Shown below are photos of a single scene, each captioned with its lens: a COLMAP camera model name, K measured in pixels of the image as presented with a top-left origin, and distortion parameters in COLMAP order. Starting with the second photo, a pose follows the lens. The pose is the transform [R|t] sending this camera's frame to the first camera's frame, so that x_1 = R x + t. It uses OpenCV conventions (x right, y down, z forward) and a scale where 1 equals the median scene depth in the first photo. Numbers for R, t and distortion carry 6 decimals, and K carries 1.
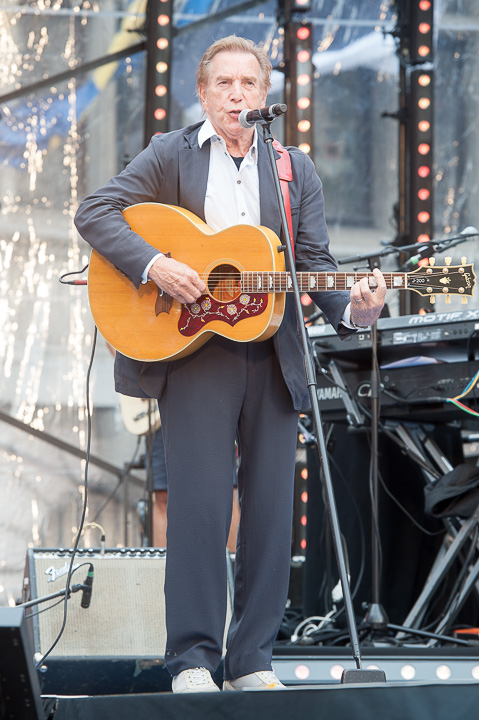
lens RADIAL K [[3261.5, 0, 247.0], [0, 3261.5, 364.3], [0, 0, 1]] dist [0.666140, 0.000000]
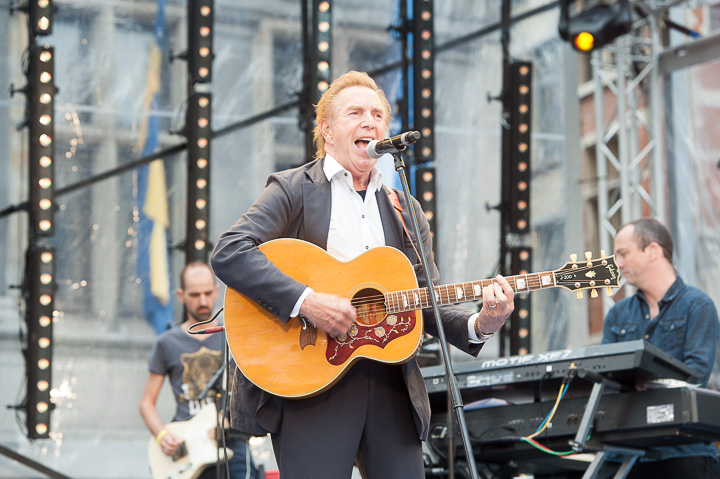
lens RADIAL K [[2679.5, 0, 373.4], [0, 2679.5, 286.5], [0, 0, 1]] dist [0.856925, 0.000000]
pose [[0.998403, -0.013423, 0.054868, -0.033566], [0.016540, 0.998251, -0.056754, 0.010286], [-0.054010, 0.057571, 0.996879, 0.126589]]
